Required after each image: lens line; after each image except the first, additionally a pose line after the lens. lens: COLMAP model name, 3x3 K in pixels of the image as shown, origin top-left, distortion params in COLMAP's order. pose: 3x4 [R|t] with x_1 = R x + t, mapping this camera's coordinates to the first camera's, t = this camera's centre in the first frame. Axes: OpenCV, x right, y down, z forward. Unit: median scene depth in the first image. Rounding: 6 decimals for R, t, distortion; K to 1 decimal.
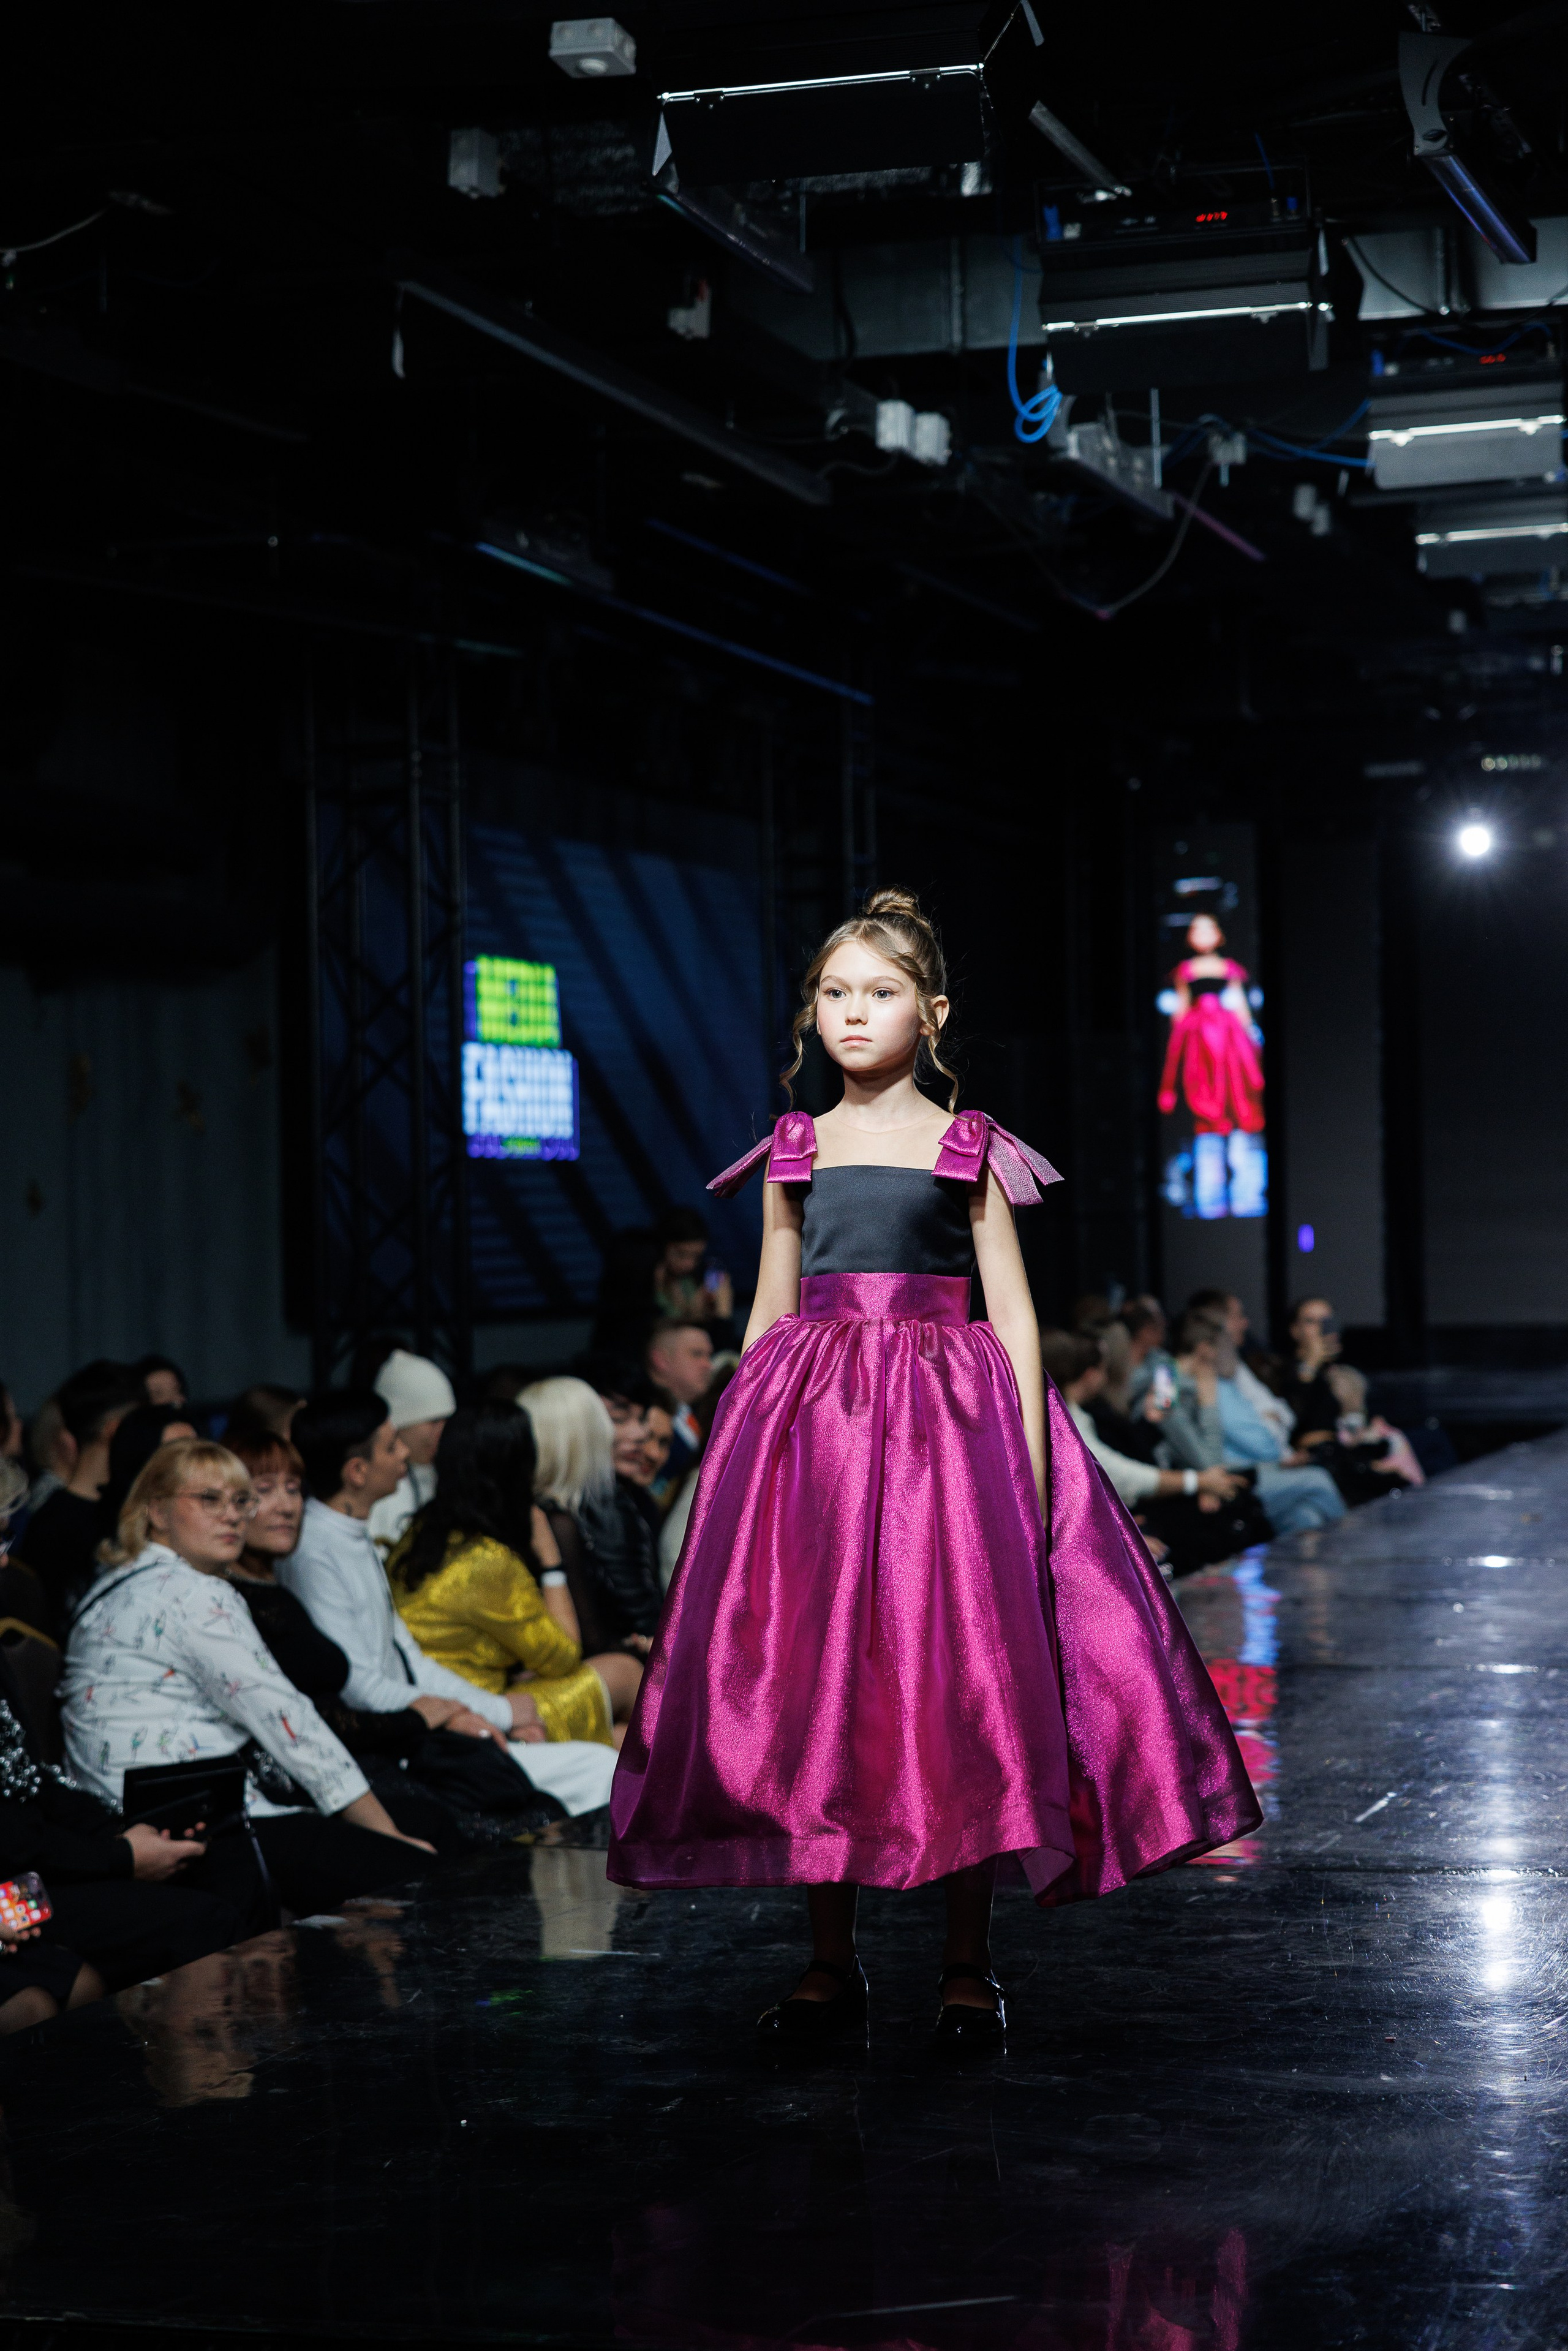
lens RADIAL K [[4523.7, 0, 781.6], [0, 4523.7, 1199.1], [0, 0, 1]] dist [0.045063, -0.025773]
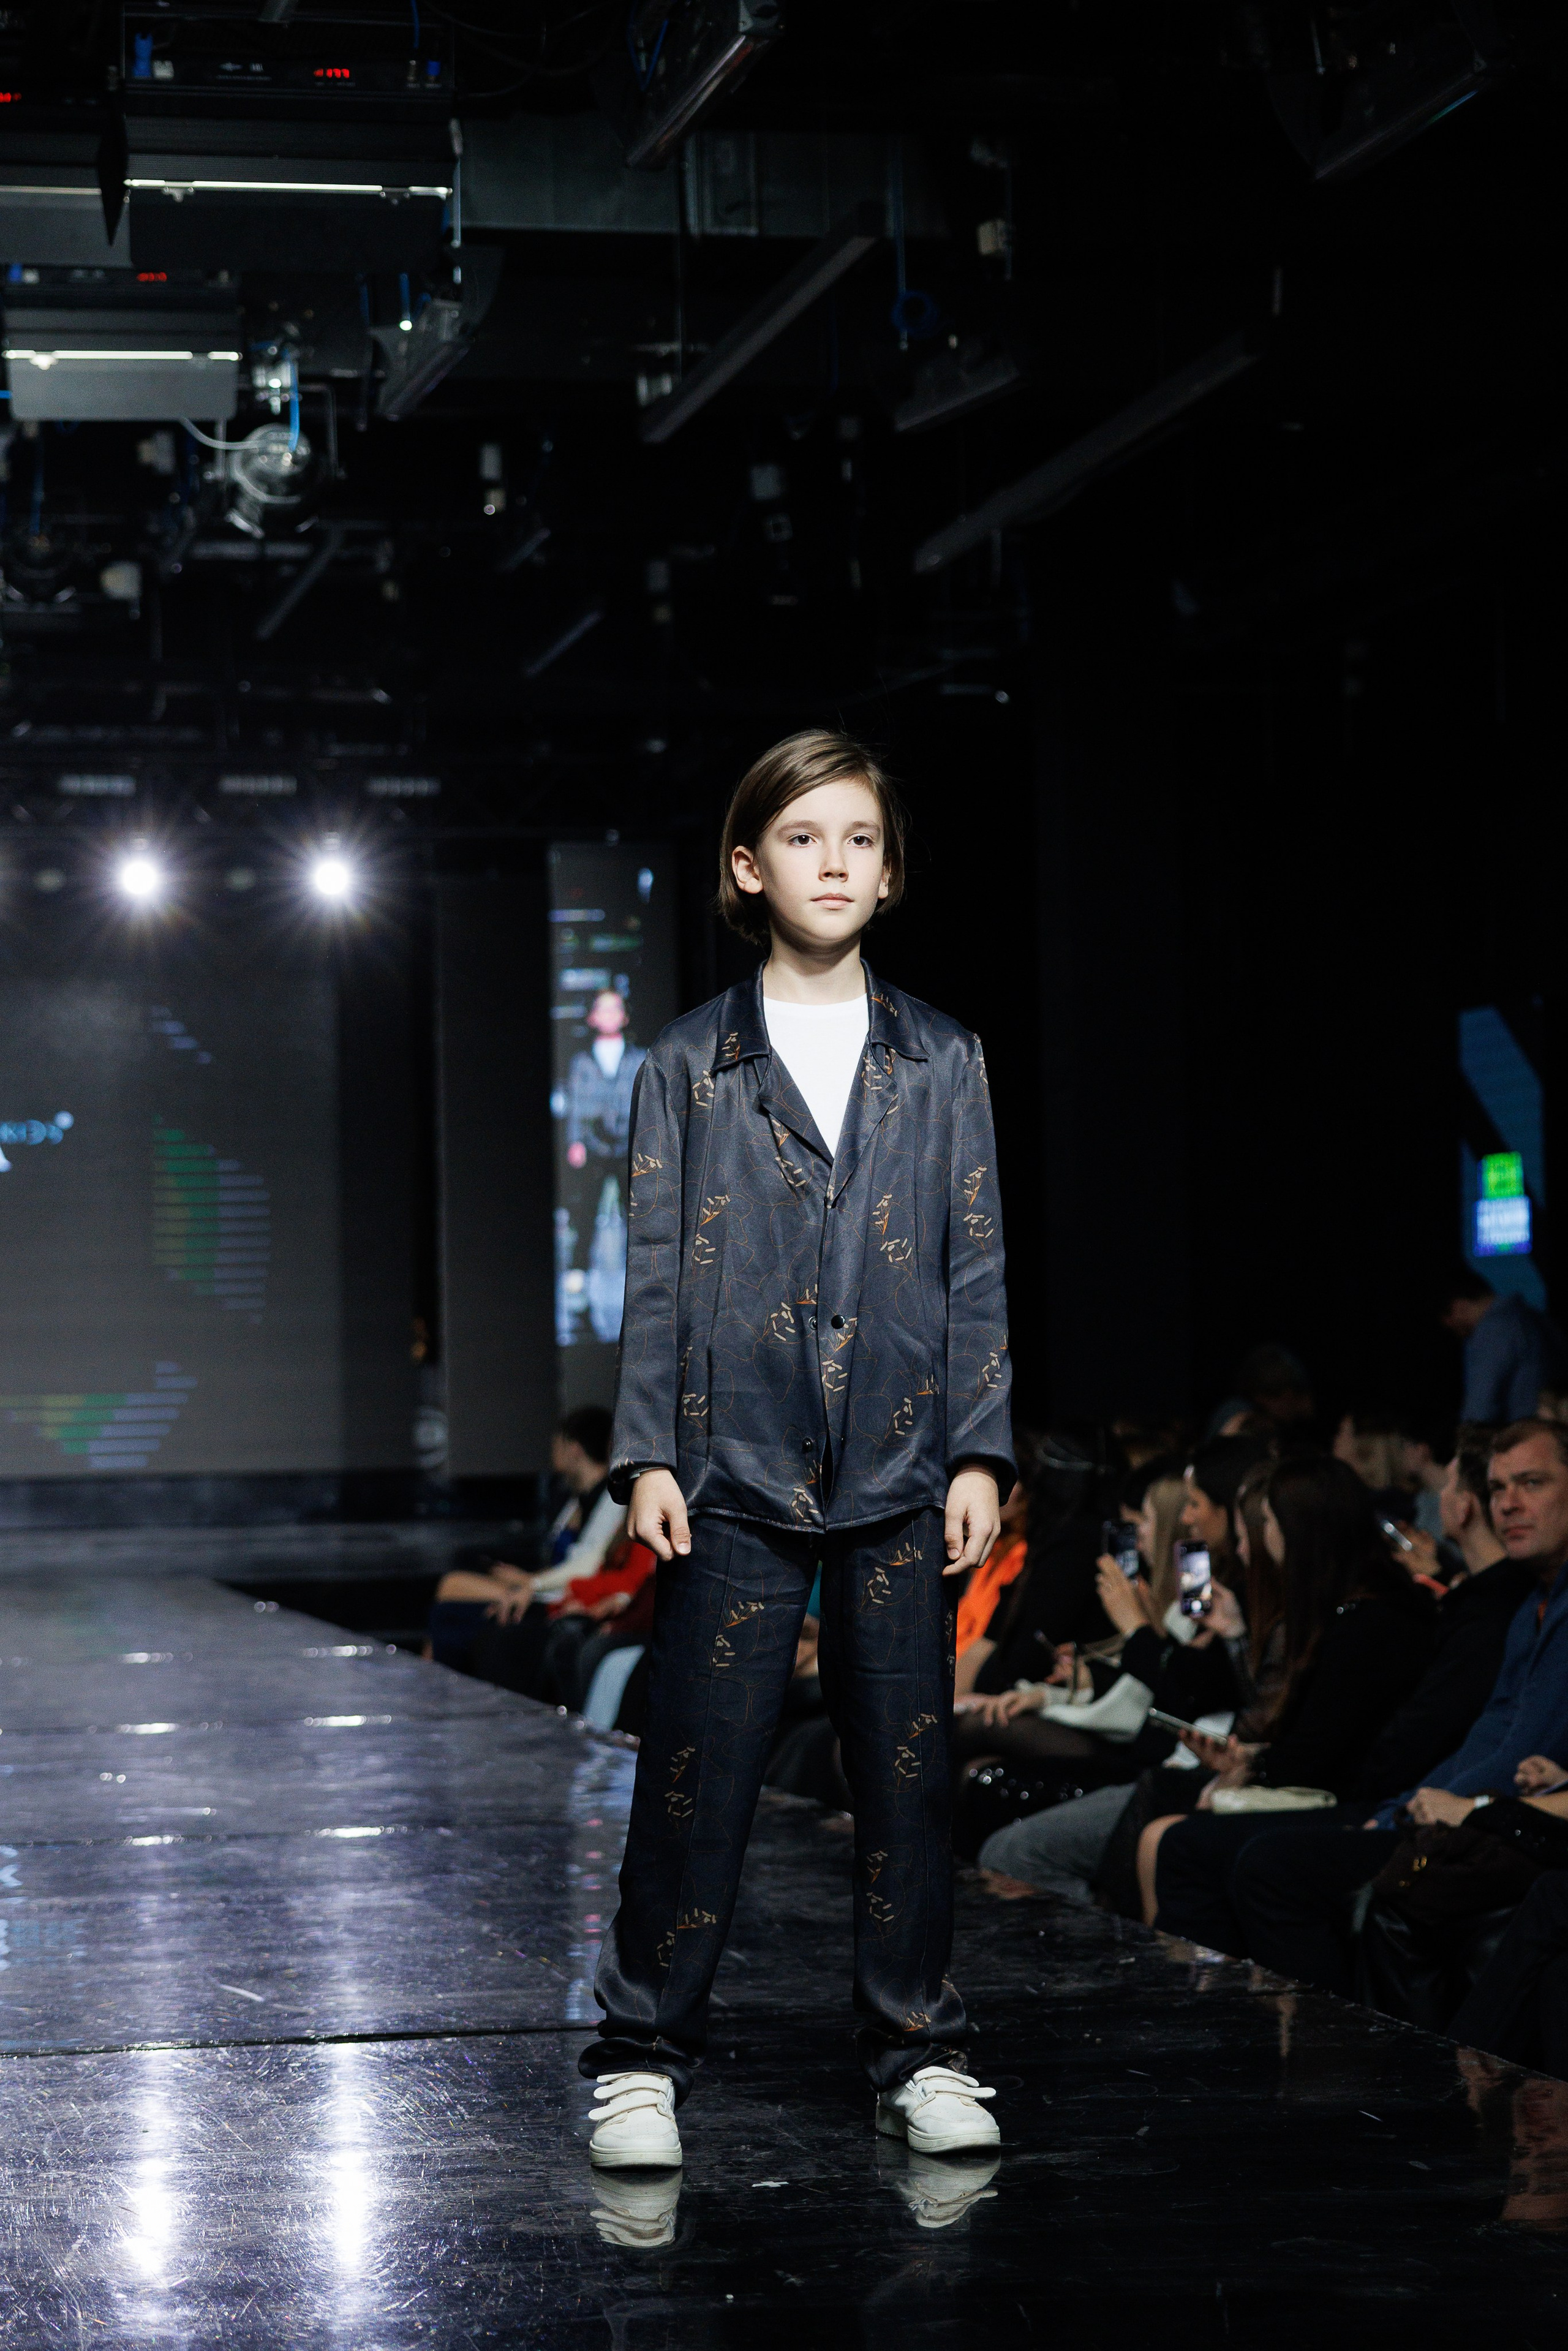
lens RADIAL K [[5552.7, 0, 950.6], [0, 5552.7, 1205.9], [0, 0, 1]] dist [0.039970, -0.042252]
pose [[0.866463, 0.014649, 0.499026, -0.229683], [-0.000469, 0.999593, -0.028529, 0.015085], [-0.499241, 0.024485, 0.866117, 0.045812]]
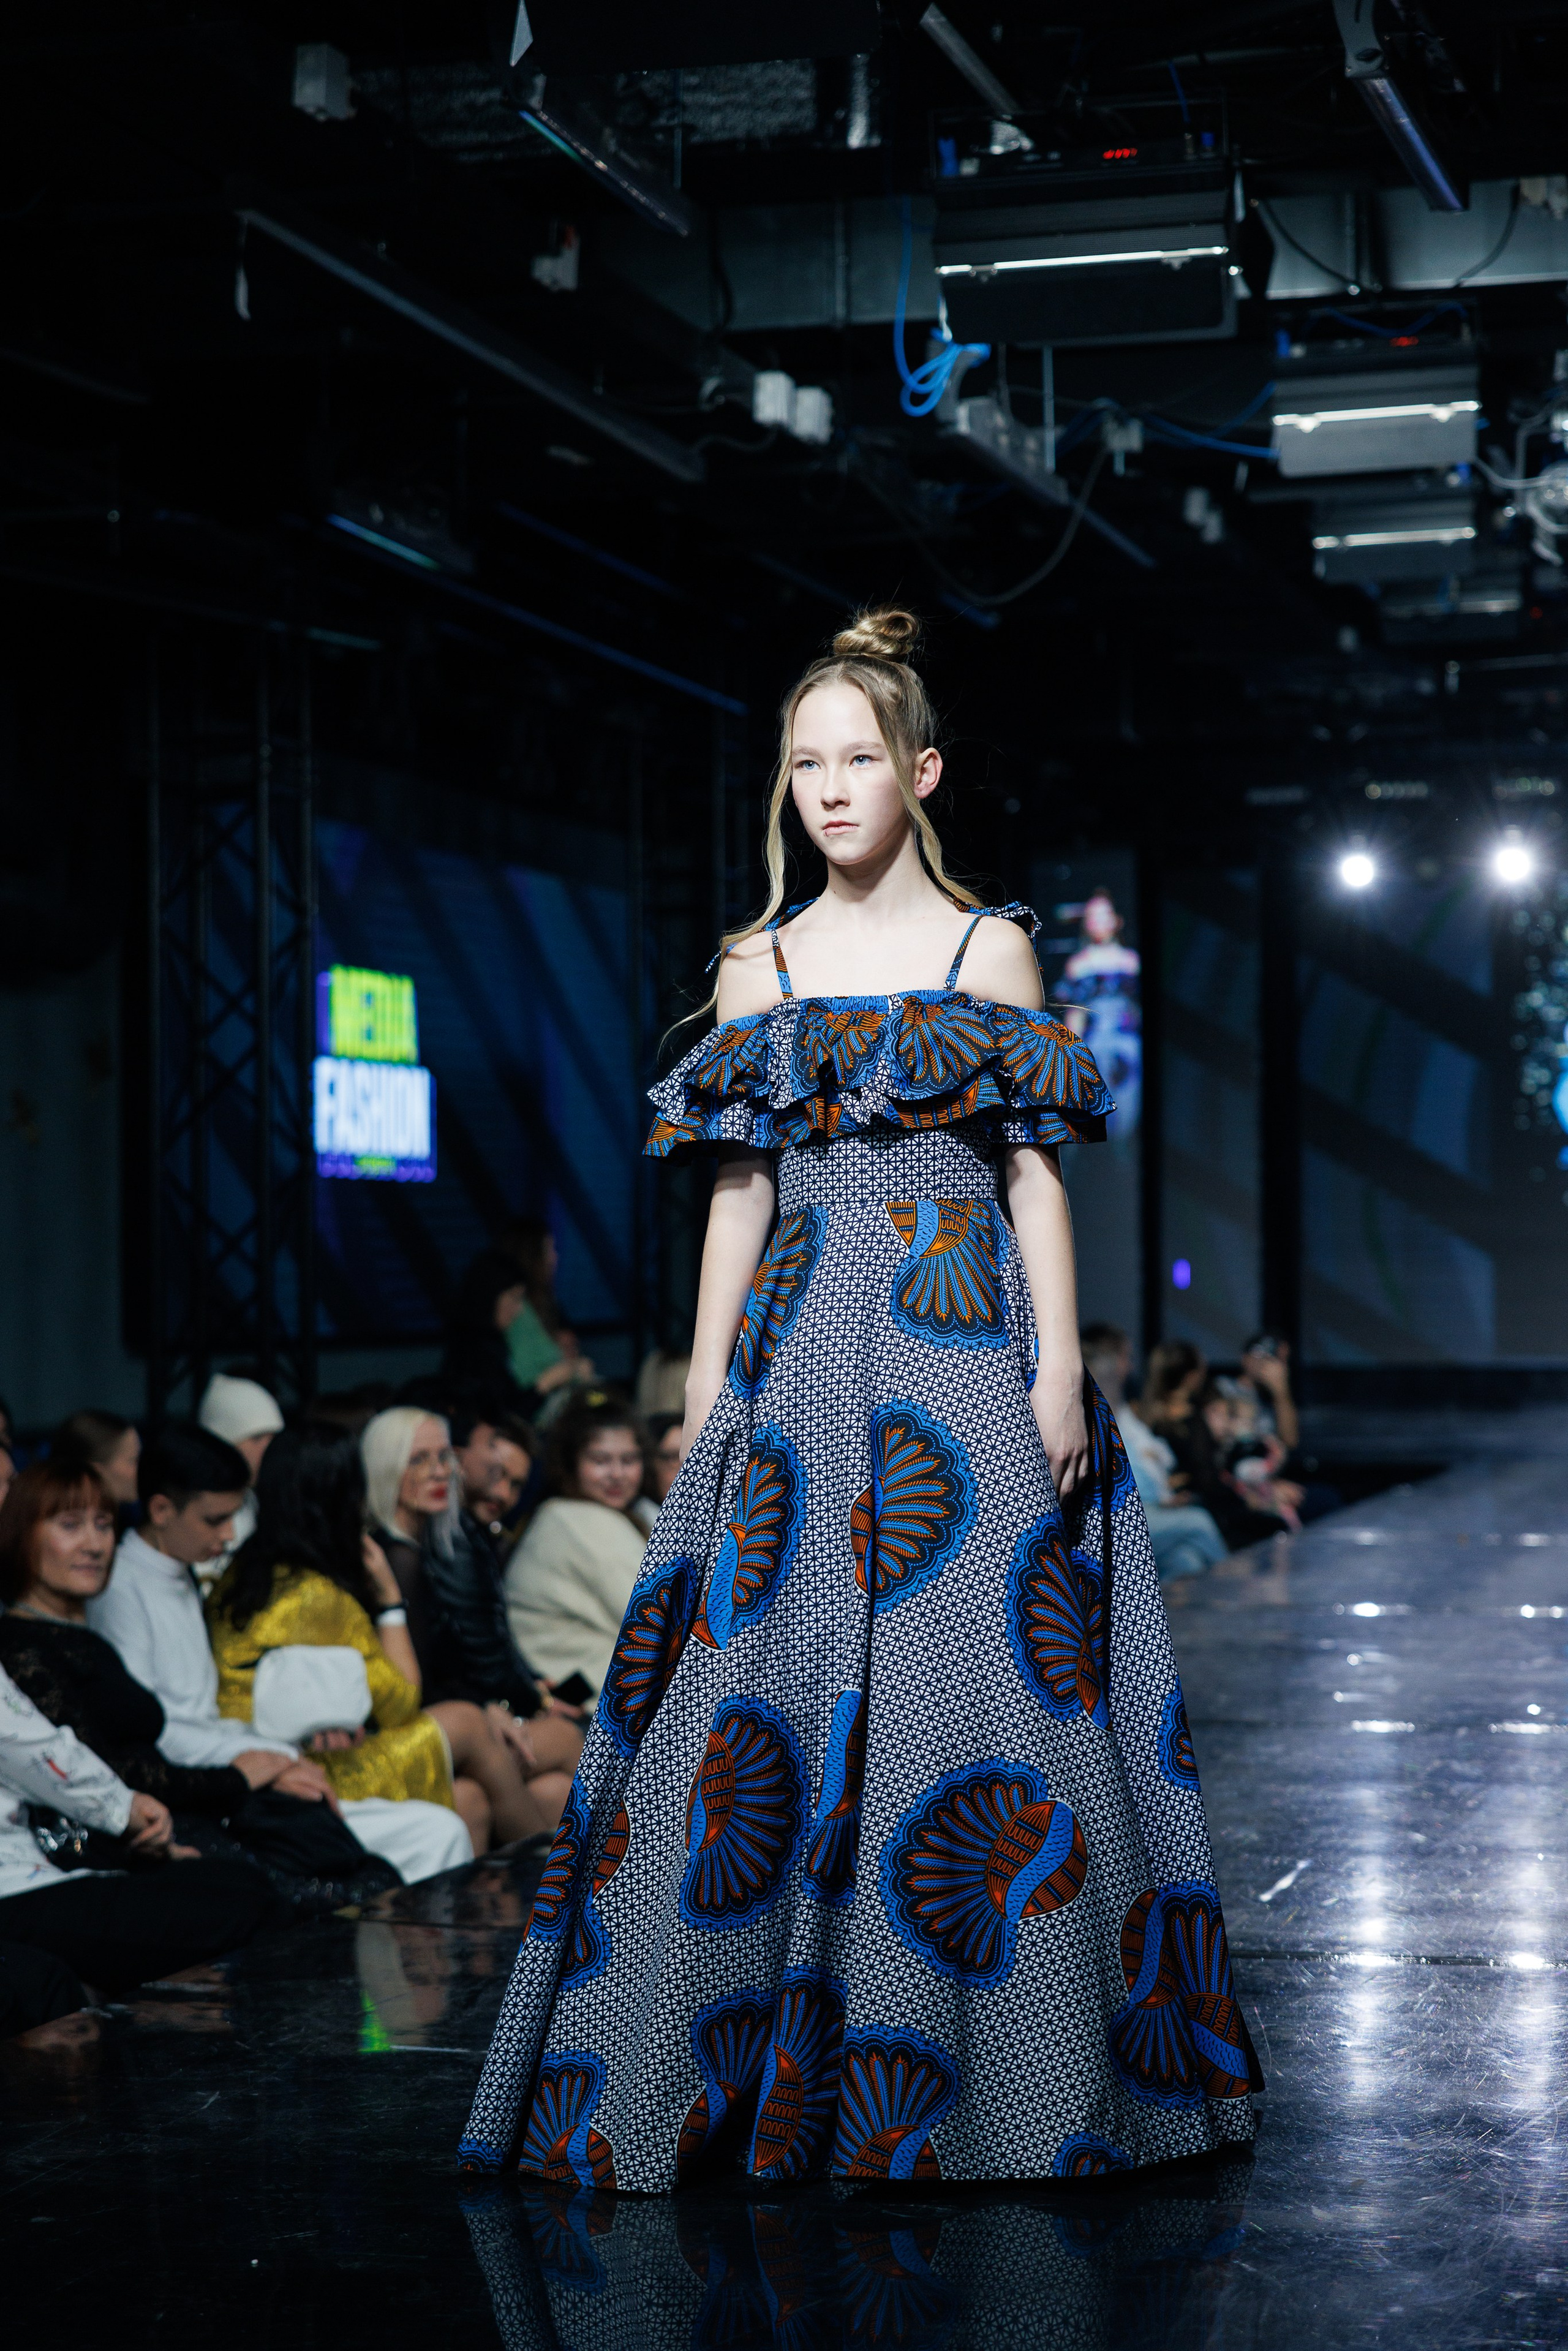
lens RADIAL K [[4523.7, 0, 785.1], [0, 4523.7, 1174.2], [0, 0, 1]] dist [0.079295, -0.279835]
pose [[0.999463, 0.012736, 0.030205, 0.000887], [-0.012335, 0.999834, -0.013430, 0.003318], [-0.030371, 0.013050, 0.999453, 0.058841]]
